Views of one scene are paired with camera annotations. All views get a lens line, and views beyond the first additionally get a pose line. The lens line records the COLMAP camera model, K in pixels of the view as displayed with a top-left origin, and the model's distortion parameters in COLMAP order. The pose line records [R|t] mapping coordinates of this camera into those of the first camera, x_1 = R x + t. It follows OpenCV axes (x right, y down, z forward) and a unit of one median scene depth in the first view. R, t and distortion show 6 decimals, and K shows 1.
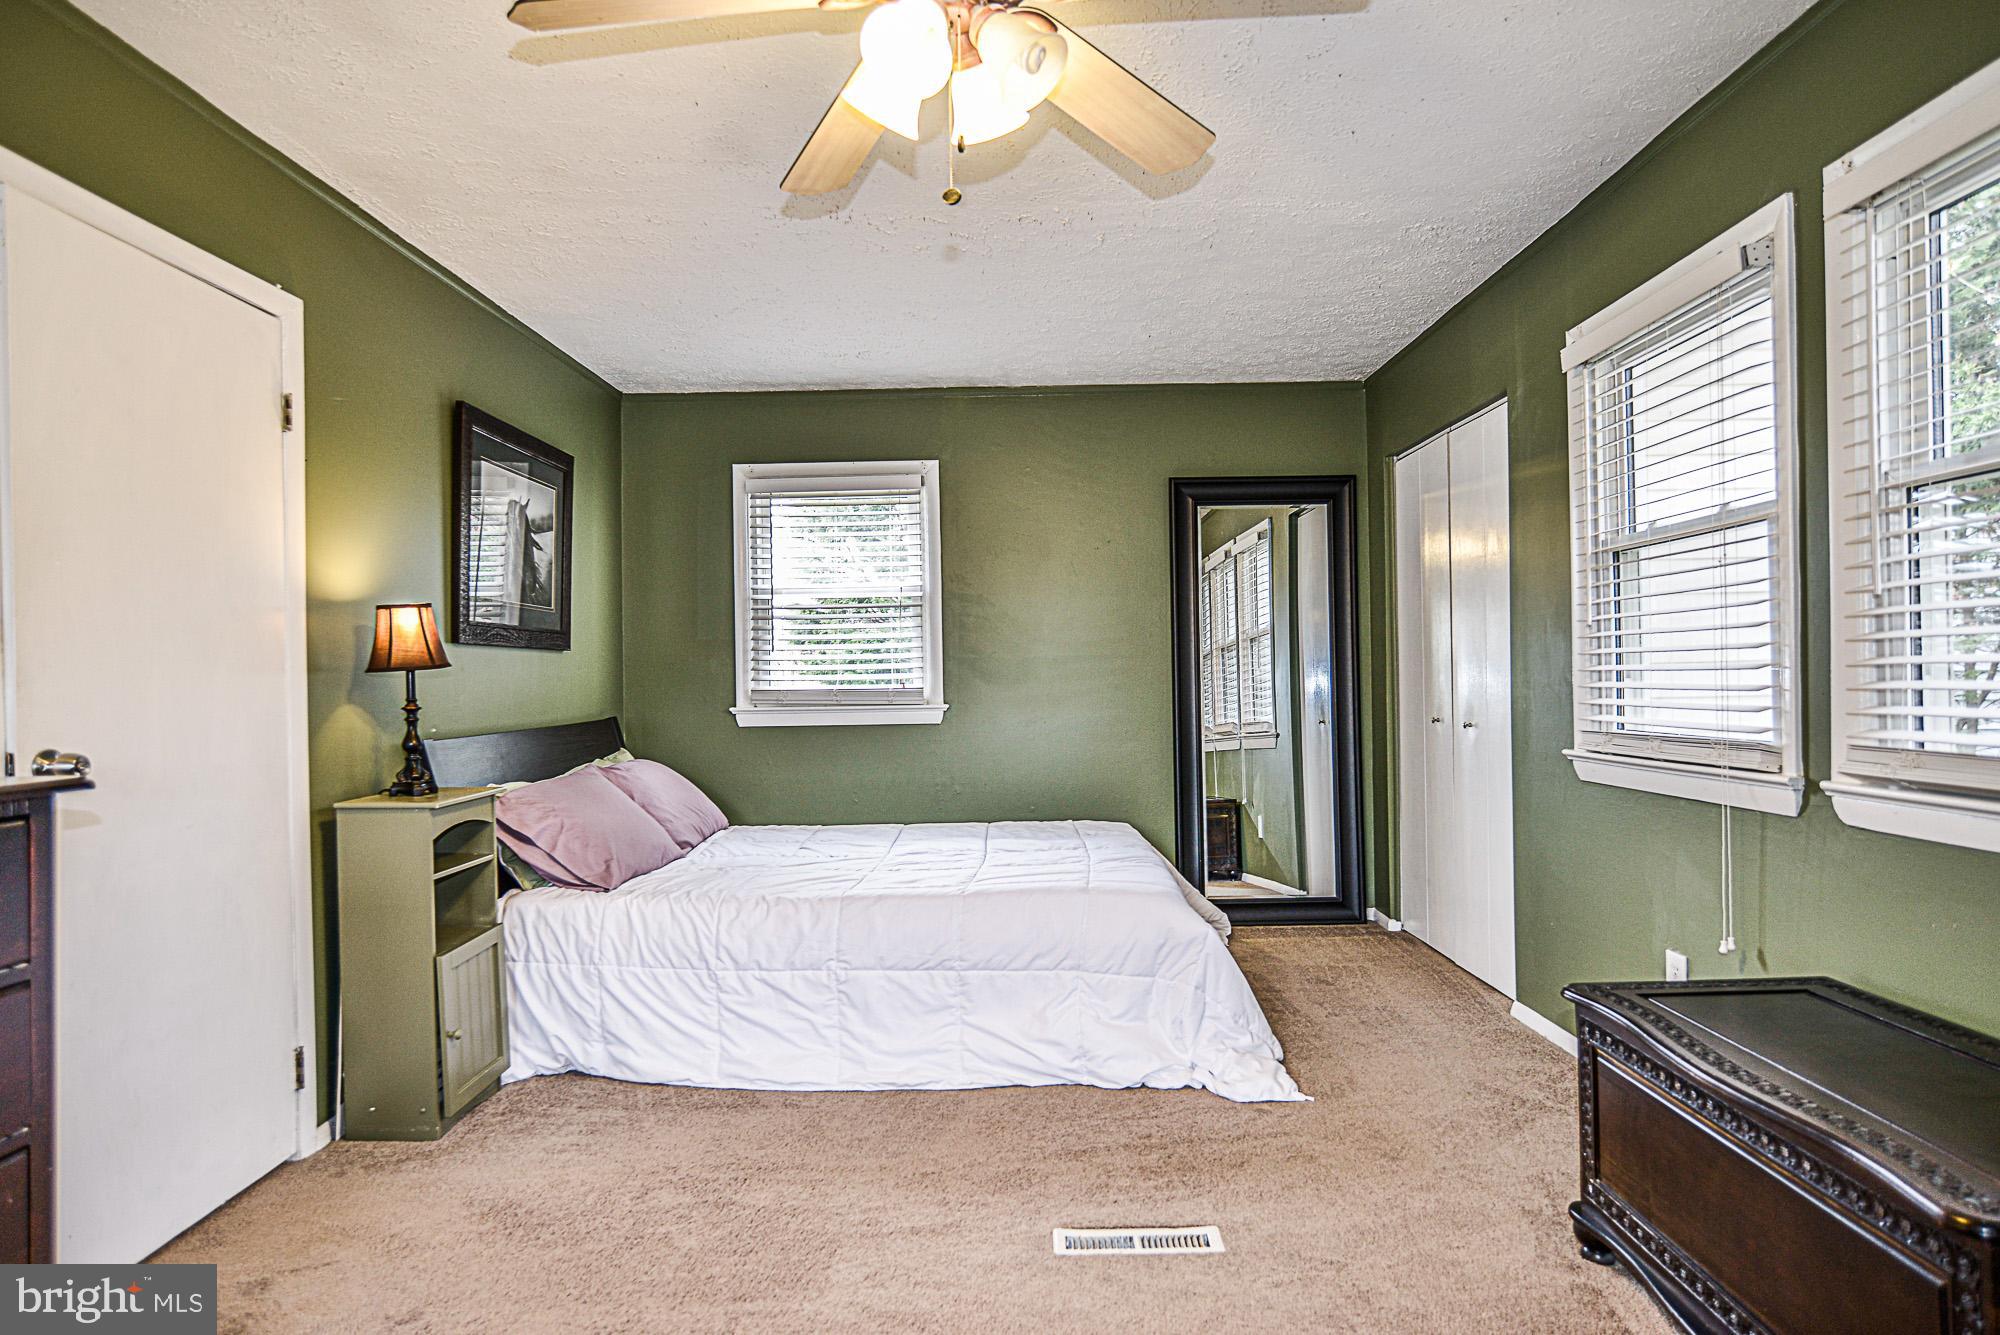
lens RADIAL K [[1148.6, 0, 1035.2], [0, 1148.6, 681.5], [0, 0, 1]] dist [-0.024783, 0.018272]
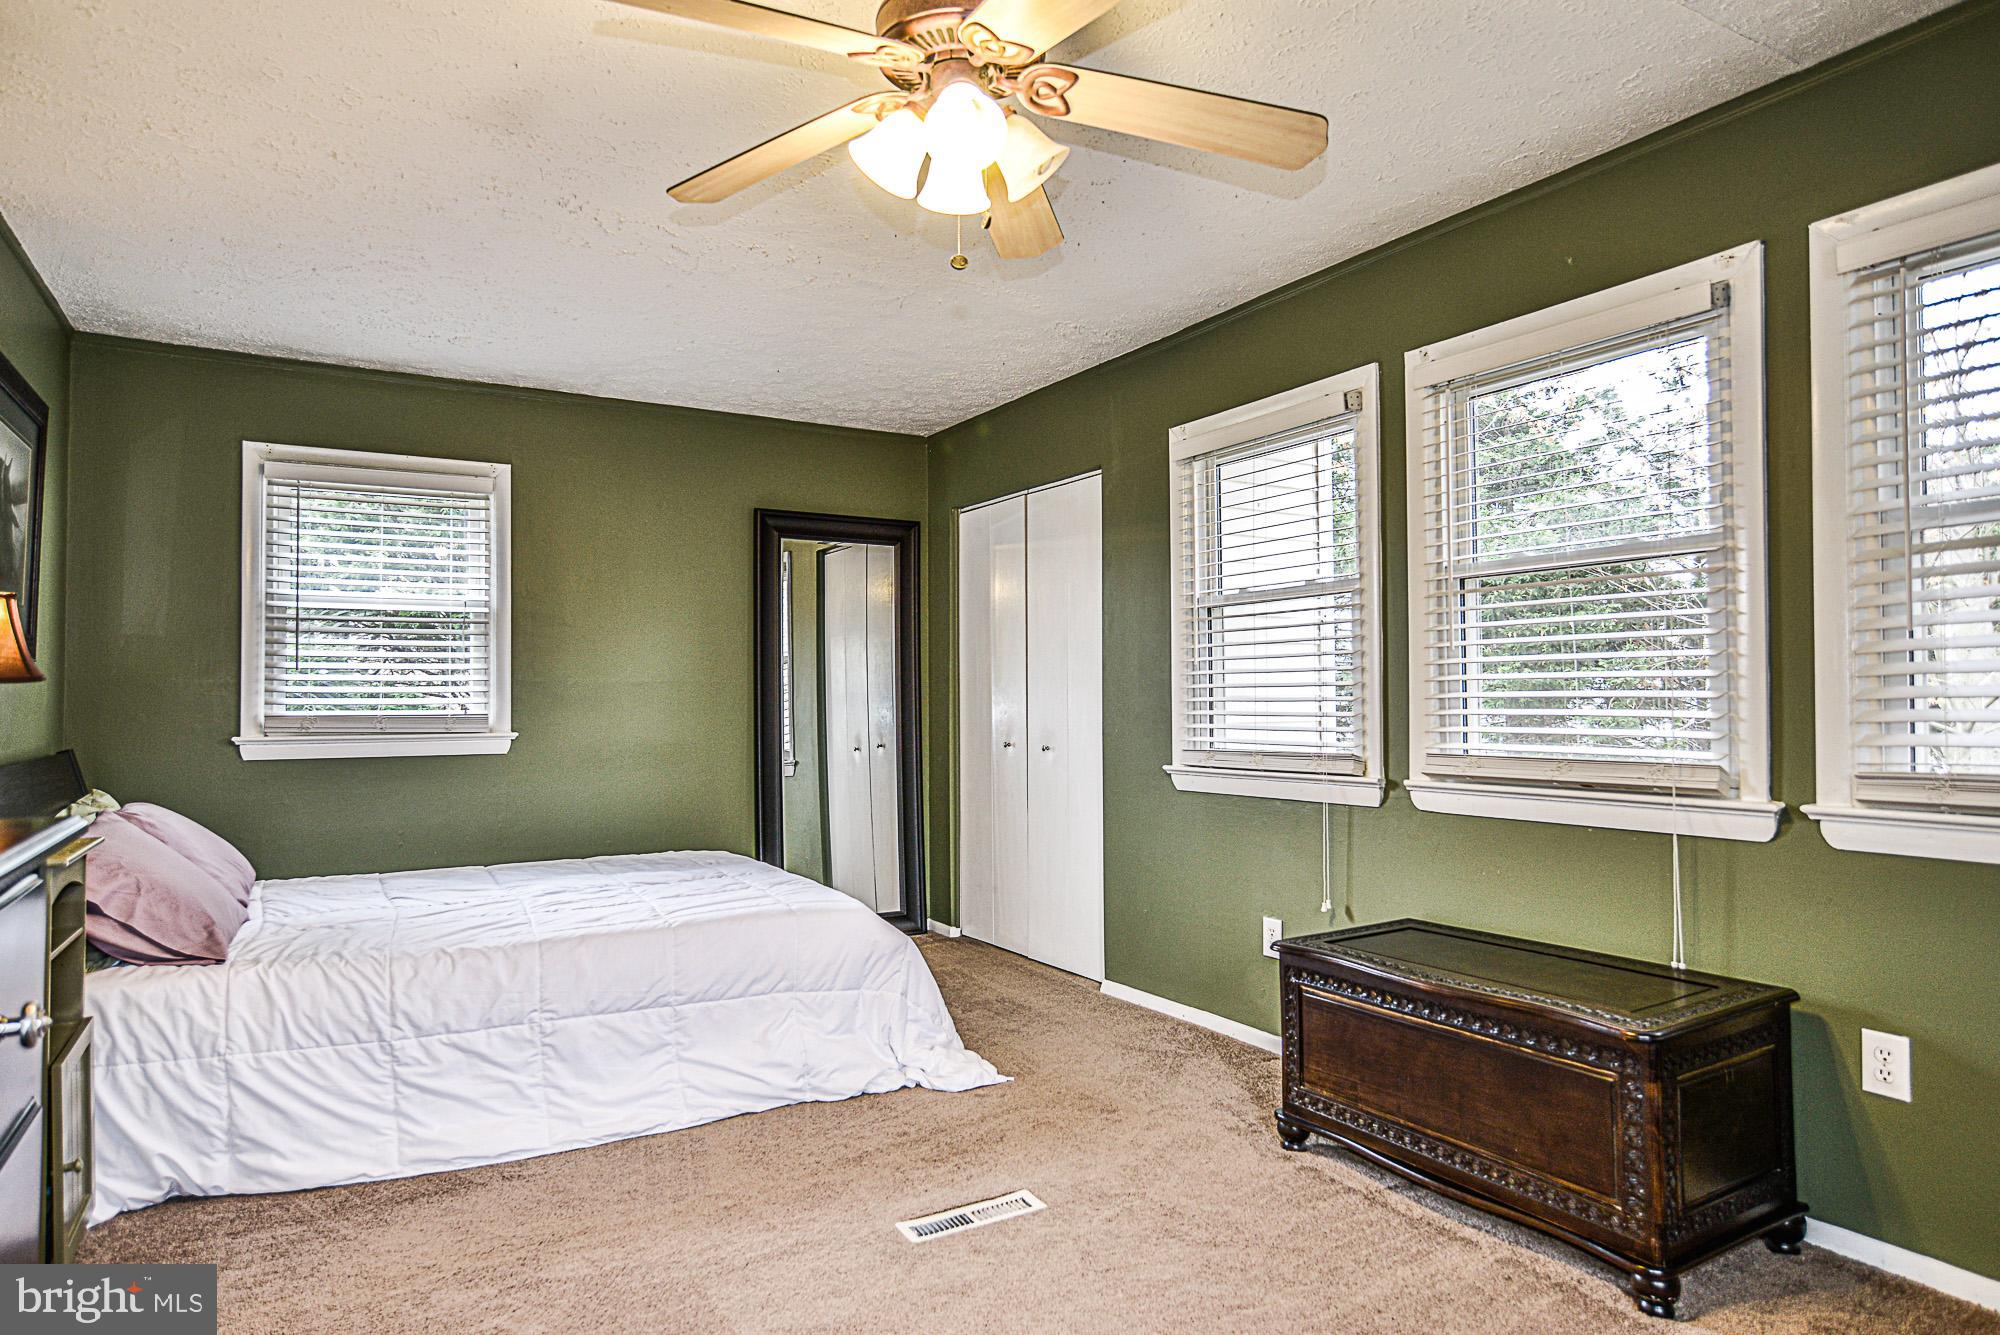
lens RADIAL K [[1148.6, 0, 1039.6], [0, 1148.6, 682.0], [0, 0, 1]] dist [-0.024783, 0.018272]
pose [[0.851436, 0.020249, 0.524067, -0.318702], [-0.005364, 0.999538, -0.029907, 0.007636], [-0.524431, 0.022653, 0.851152, 0.016117]]
